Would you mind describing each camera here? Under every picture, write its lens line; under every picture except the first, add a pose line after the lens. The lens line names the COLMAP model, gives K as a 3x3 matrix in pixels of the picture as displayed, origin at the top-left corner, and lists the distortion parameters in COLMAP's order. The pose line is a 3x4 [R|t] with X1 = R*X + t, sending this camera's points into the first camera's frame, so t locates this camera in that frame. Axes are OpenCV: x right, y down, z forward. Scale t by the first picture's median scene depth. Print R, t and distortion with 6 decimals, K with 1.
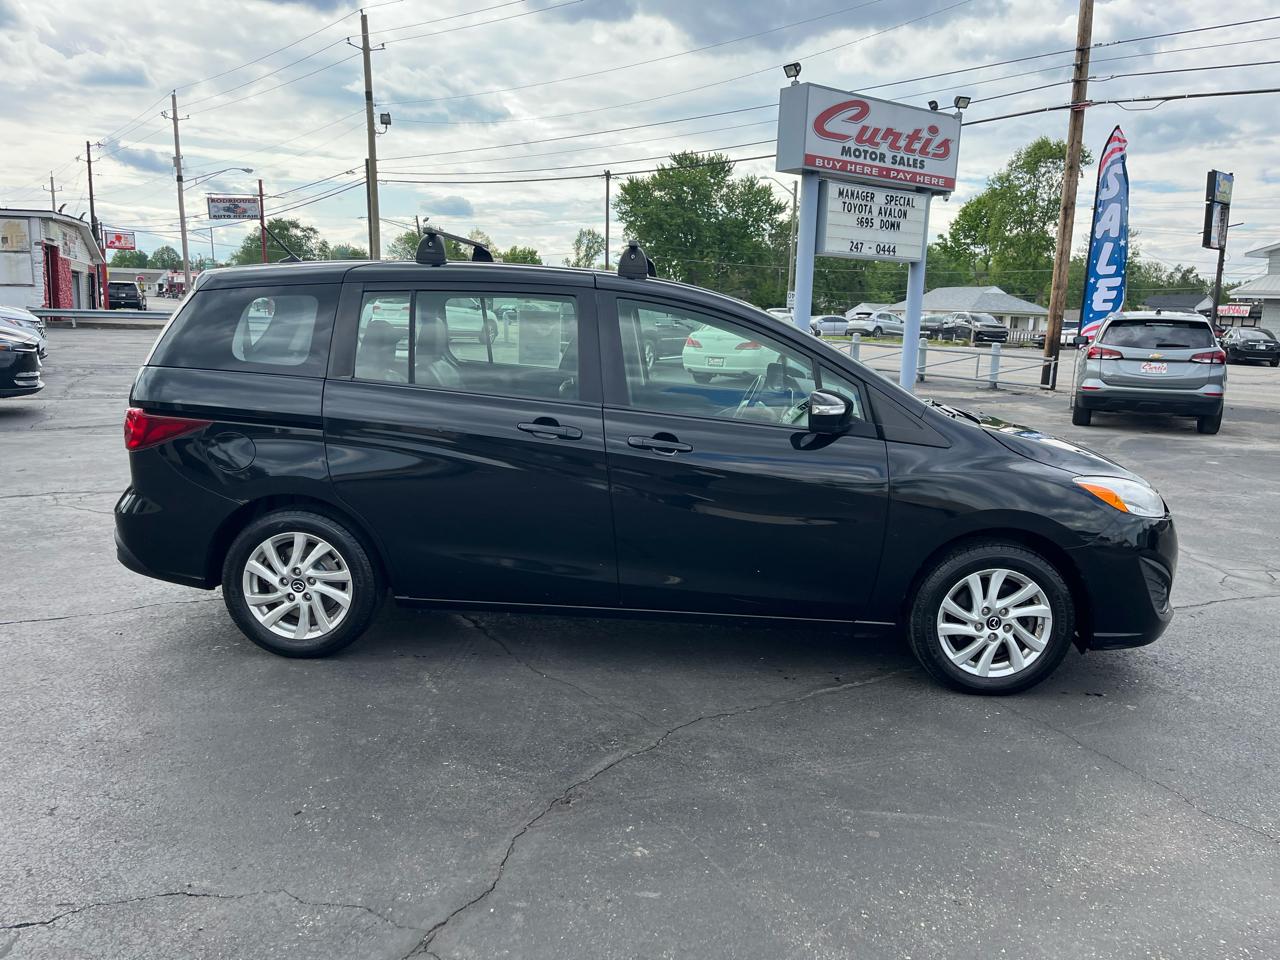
lens RADIAL K [[981.4, 0, 669.4], [0, 981.4, 487.2], [0, 0, 1]] dist [0.068164, -0.081306]
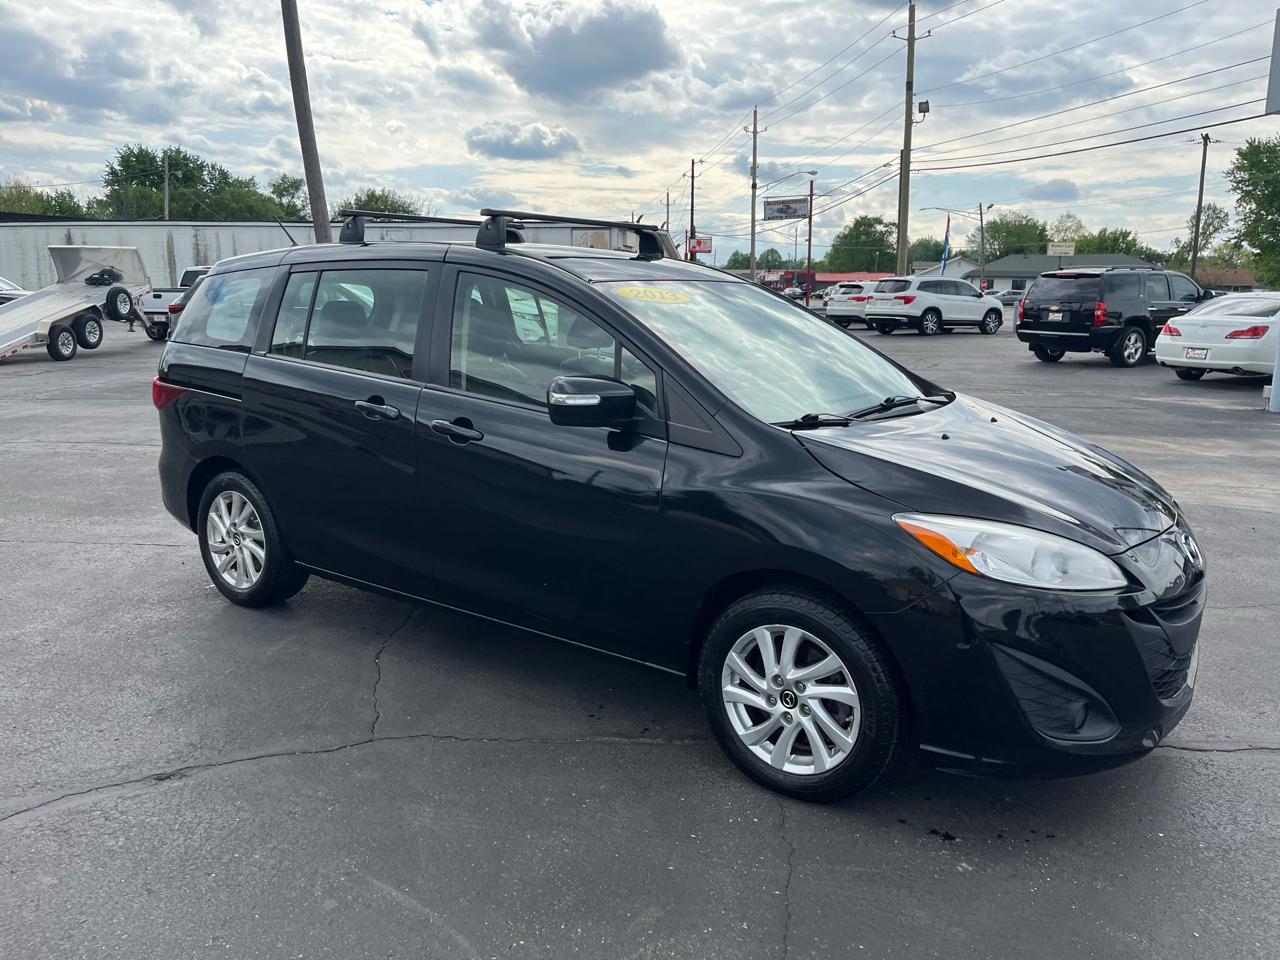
lens RADIAL K [[981.4, 0, 669.4], [0, 981.4, 487.2], [0, 0, 1]] dist [0.068164, -0.081306]
pose [[0.836850, 0.088510, -0.540229, 0.154365], [-0.084293, 0.995908, 0.032593, -0.008881], [0.540903, 0.018262, 0.840887, 0.080096]]
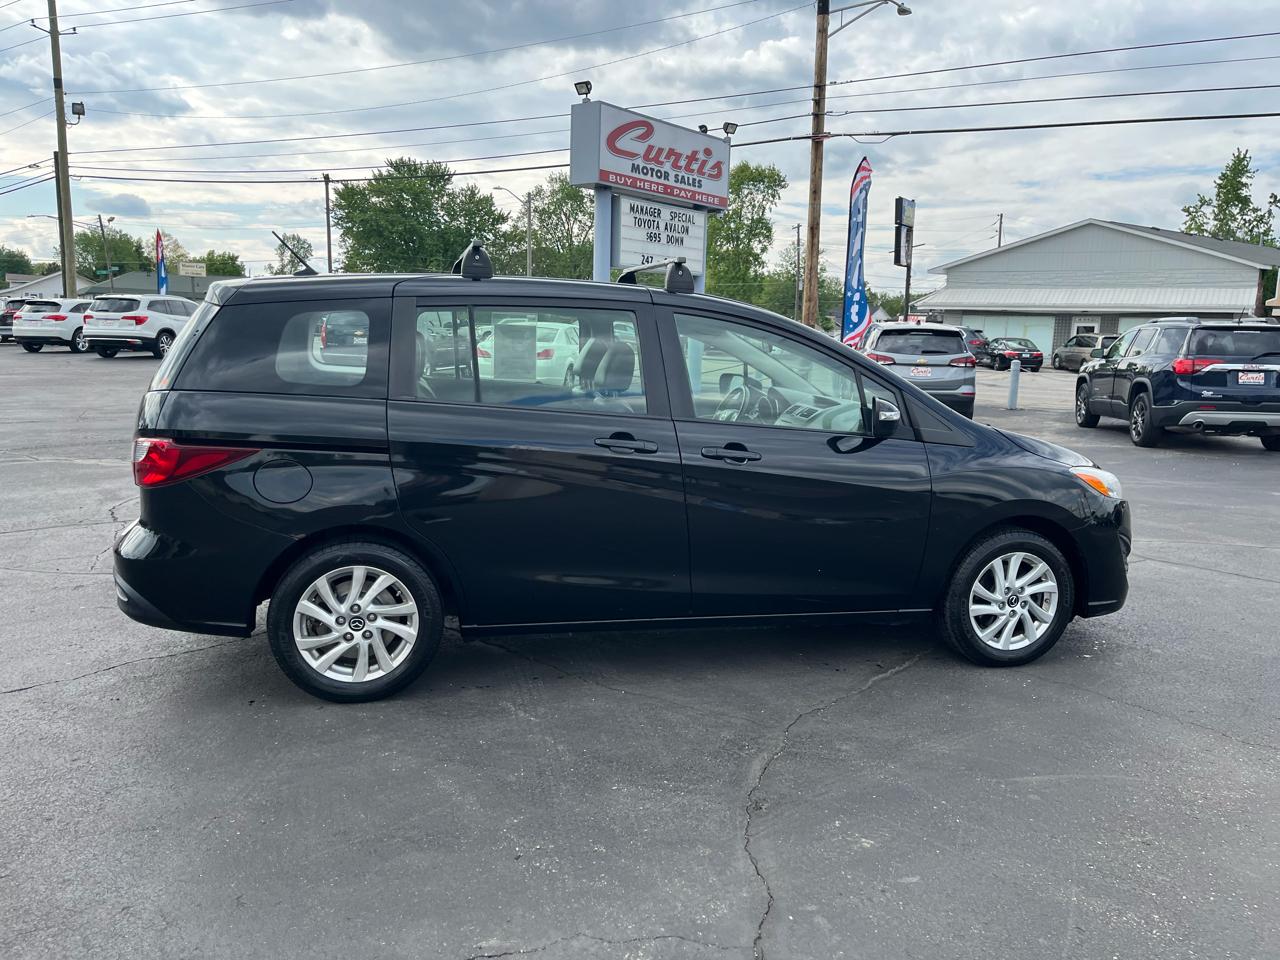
lens RADIAL K [[972.9, 0, 673.0], [0, 972.9, 480.0], [0, 0, 1]] dist [0.074946, -0.093319]
pose [[0.958524, -0.049117, 0.280746, -0.084234], [0.053353, 0.998548, -0.007461, -0.002918], [-0.279972, 0.022131, 0.959753, 0.008885]]
